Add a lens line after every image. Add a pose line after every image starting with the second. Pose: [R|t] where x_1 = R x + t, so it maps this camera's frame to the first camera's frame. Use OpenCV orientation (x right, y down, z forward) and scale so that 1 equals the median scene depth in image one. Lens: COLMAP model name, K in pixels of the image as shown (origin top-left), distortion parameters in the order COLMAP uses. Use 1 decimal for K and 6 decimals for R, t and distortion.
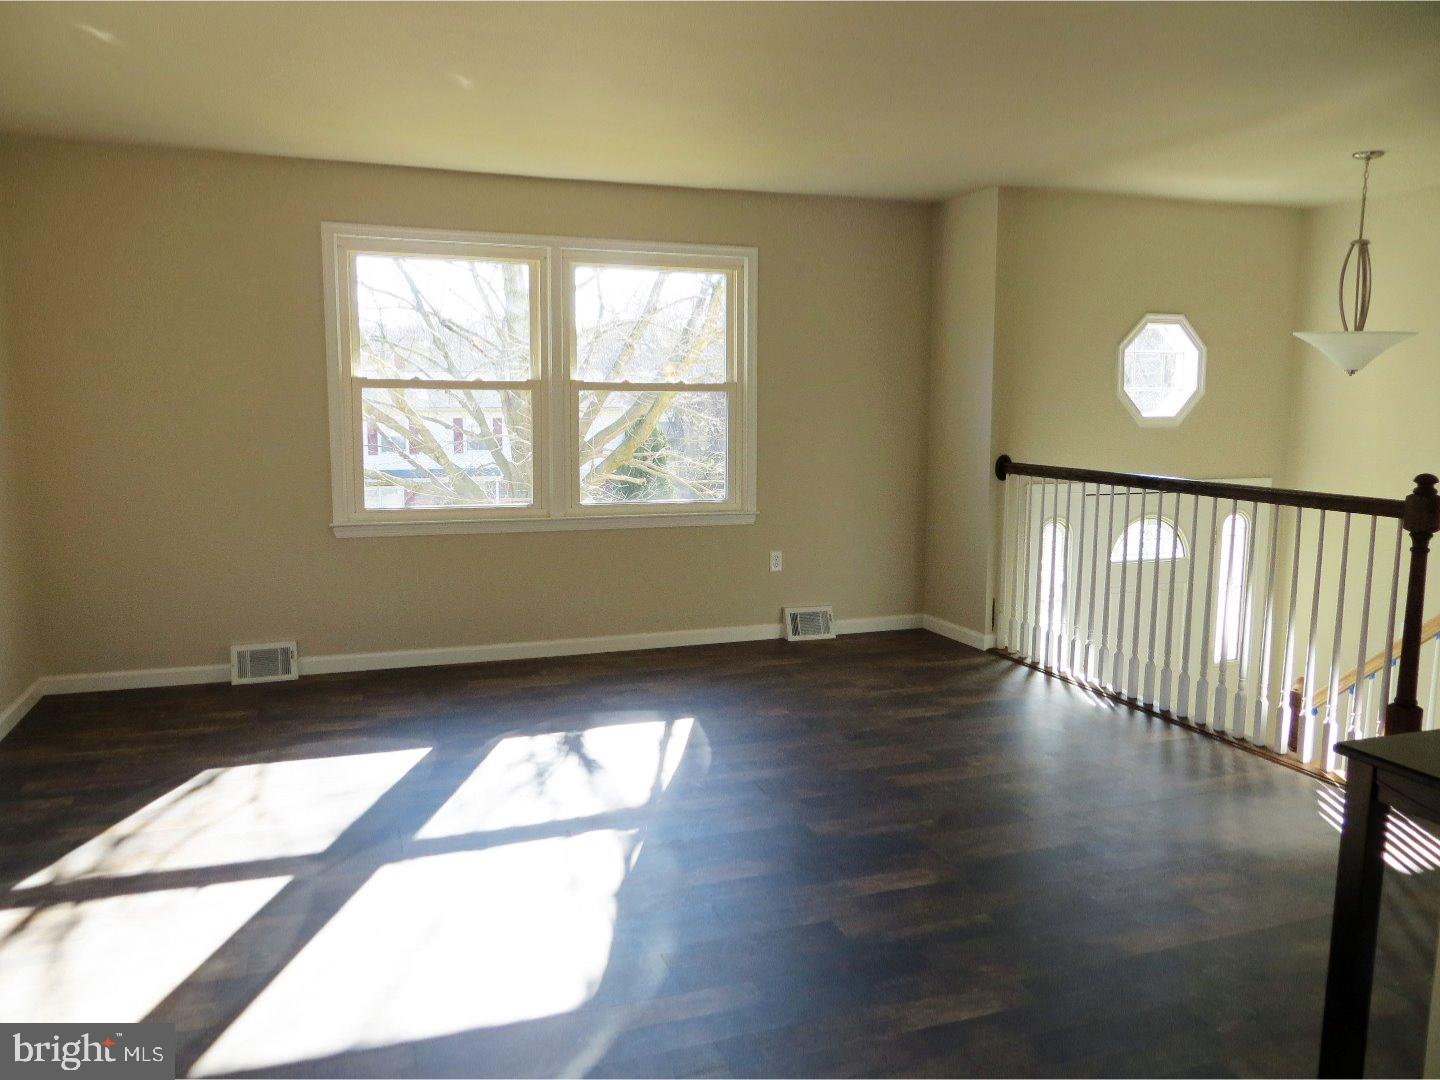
lens RADIAL K [[1085.3, 0, 719.8], [0, 1085.3, 534.1], [0, 0, 1]] dist [-0.007458, -0.001357]
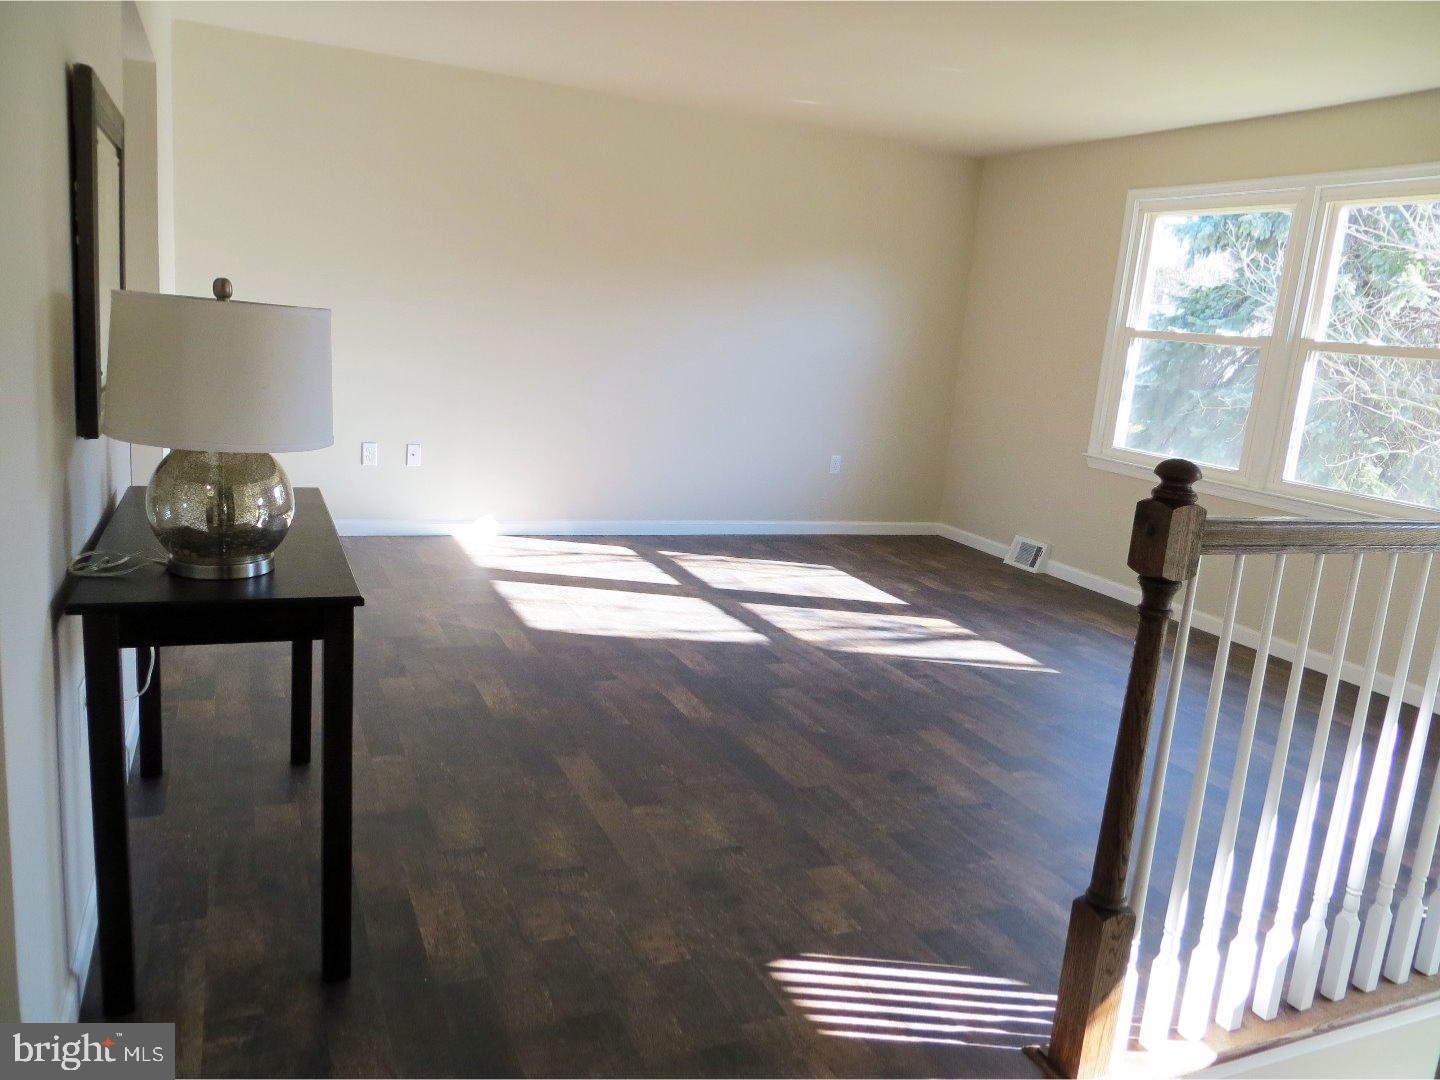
lens RADIAL K [[1085.3, 0, 722.8], [0, 1085.3, 543.0], [0, 0, 1]] dist [-0.007458, -0.001357]
pose [[0.070619, 0.199034, -0.977445, 1.038389], [-0.209596, 0.960976, 0.180538, -0.061251], [0.975235, 0.192119, 0.109580, 0.693245]]
